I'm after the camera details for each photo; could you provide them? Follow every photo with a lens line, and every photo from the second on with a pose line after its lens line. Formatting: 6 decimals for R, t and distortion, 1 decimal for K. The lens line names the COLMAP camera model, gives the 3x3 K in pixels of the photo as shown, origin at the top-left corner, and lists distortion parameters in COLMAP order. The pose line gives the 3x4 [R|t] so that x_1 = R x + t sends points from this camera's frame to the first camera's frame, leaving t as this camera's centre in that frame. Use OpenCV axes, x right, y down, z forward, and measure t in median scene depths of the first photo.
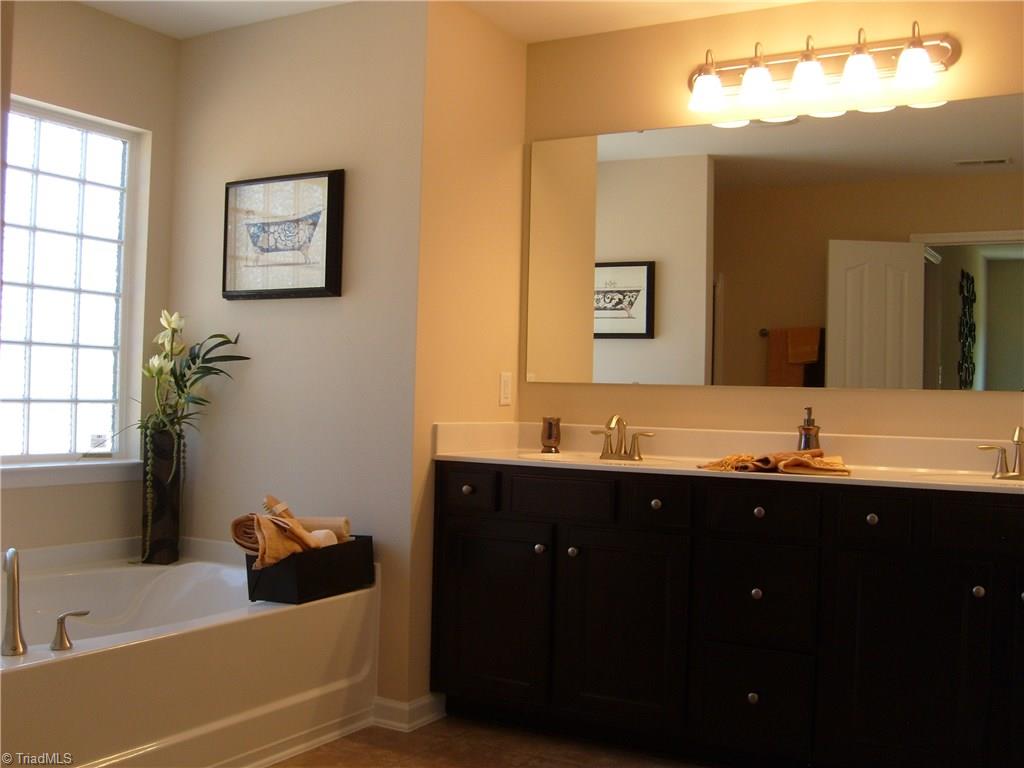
lens RADIAL K [[1140.1, 0, 512.0], [0, 1140.1, 384.0], [0, 0, 1]] dist [-0.026516, -0.005198]
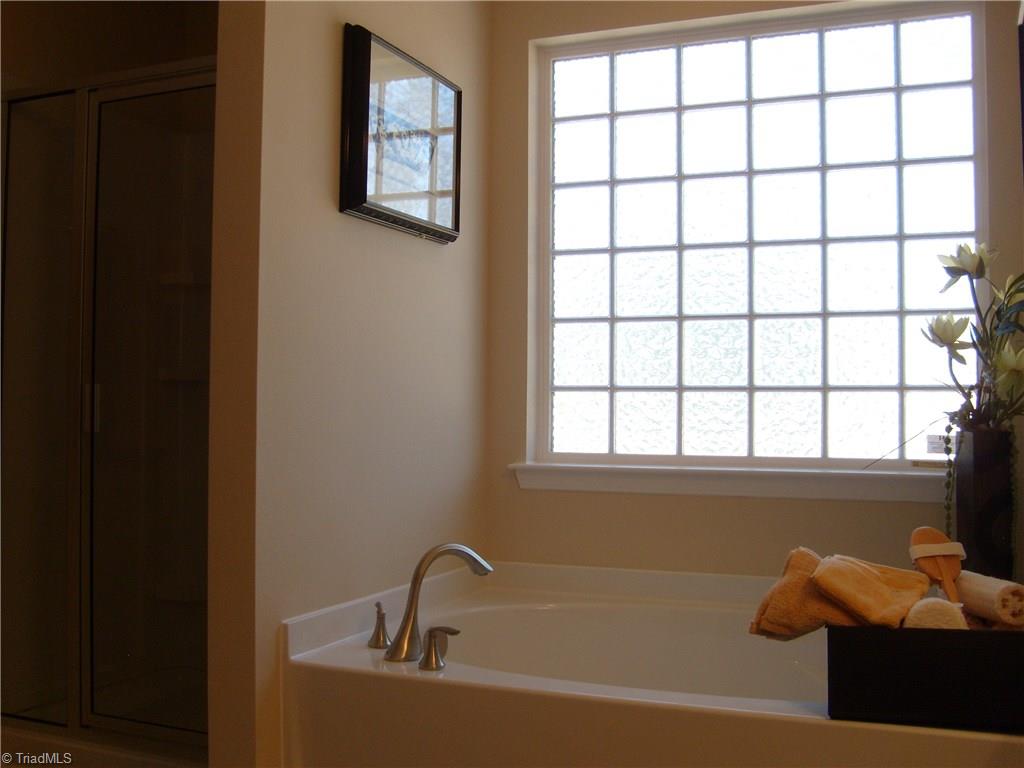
lens RADIAL K [[1140.1, 0, 512.0], [0, 1140.1, 384.0], [0, 0, 1]] dist [-0.026516, -0.005198]
pose [[0.134662, -0.044243, -0.989903, 0.330903], [0.012936, 0.998996, -0.042889, 0.041495], [0.990807, -0.007030, 0.135099, 0.668793]]
